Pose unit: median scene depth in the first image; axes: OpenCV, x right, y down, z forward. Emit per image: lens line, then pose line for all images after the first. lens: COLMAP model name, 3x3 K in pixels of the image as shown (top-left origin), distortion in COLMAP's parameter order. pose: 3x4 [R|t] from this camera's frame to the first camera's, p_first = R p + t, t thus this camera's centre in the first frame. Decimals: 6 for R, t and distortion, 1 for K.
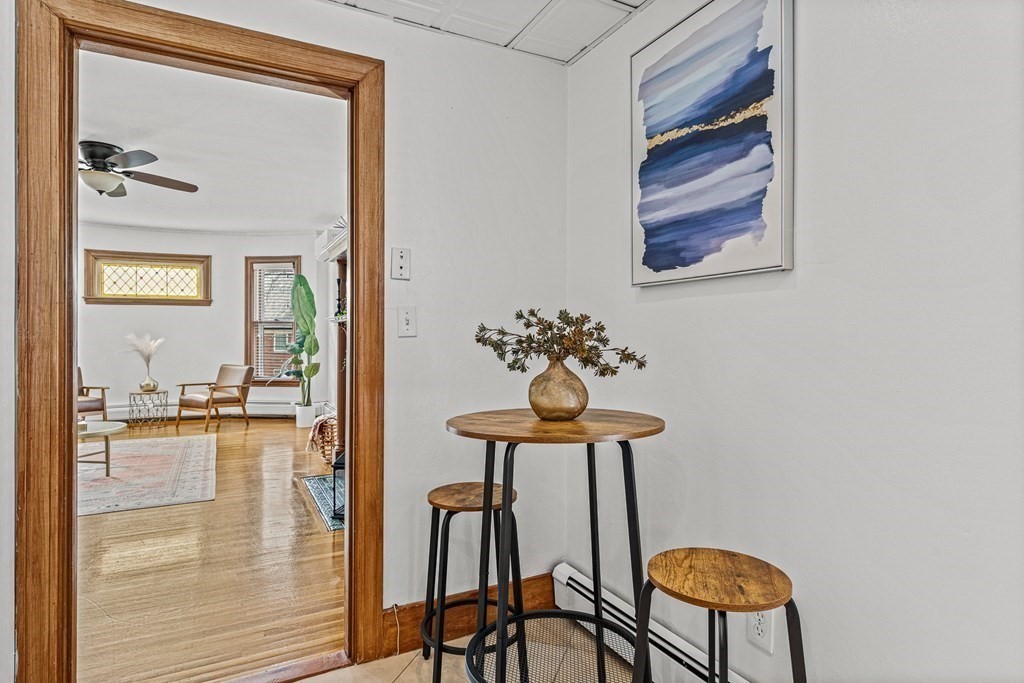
lens RADIAL K [[561.0, 0, 517.6], [0, 561.0, 337.9], [0, 0, 1]] dist [0.003046, -0.004248]
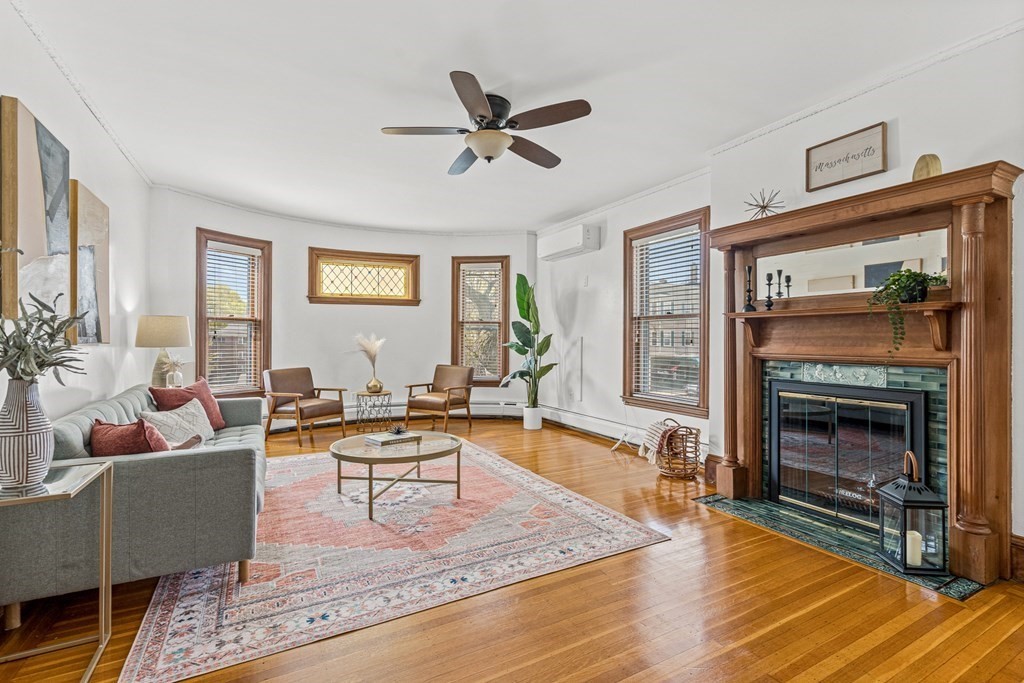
lens RADIAL K [[469.2, 0, 511.1], [0, 469.2, 340.8], [0, 0, 1]] dist [-0.008685, 0.003285]
pose [[0.999981, -0.001698, 0.005902, -0.459106], [0.001679, 0.999994, 0.003183, 0.003072], [-0.005908, -0.003173, 0.999978, 0.200435]]
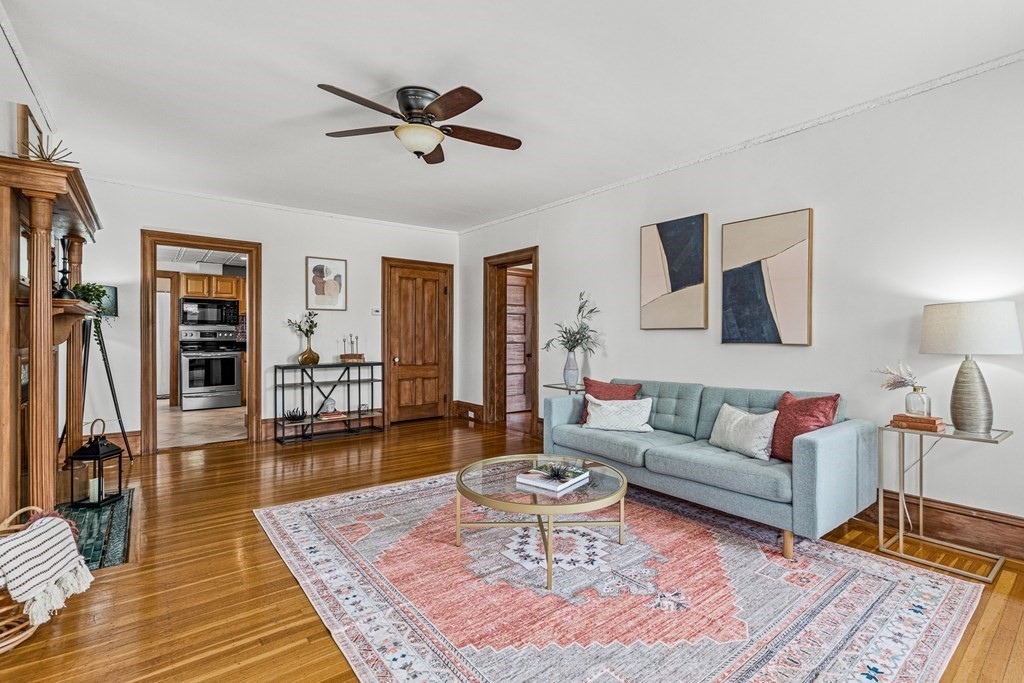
lens RADIAL K [[469.2, 0, 517.9], [0, 469.2, 343.7], [0, 0, 1]] dist [-0.008685, 0.003285]
pose [[-0.981783, -0.003152, -0.189981, -0.487287], [-0.006283, 0.999854, 0.015884, 0.000525], [0.189903, 0.016788, -0.981659, 1.087491]]
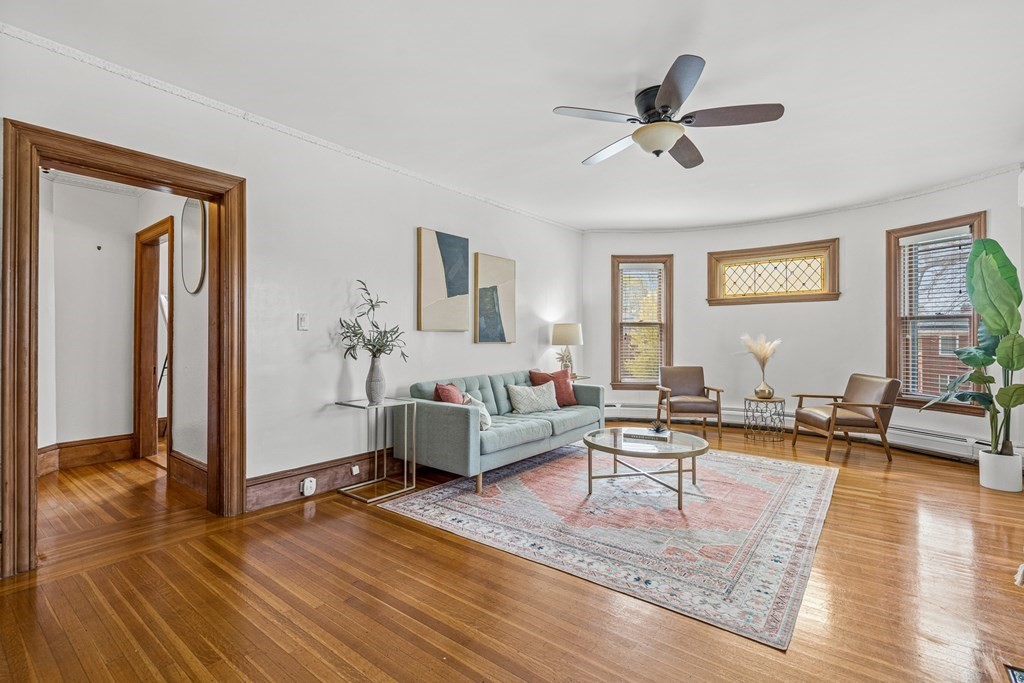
lens RADIAL K [[469.2, 0, 514.2], [0, 469.2, 333.0], [0, 0, 1]] dist [-0.008685, 0.003285]
pose [[0.409394, -0.009352, -0.912310, -0.146455], [-0.004288, 0.999917, -0.012175, 0.000897], [0.912348, 0.008896, 0.409320, 0.352611]]
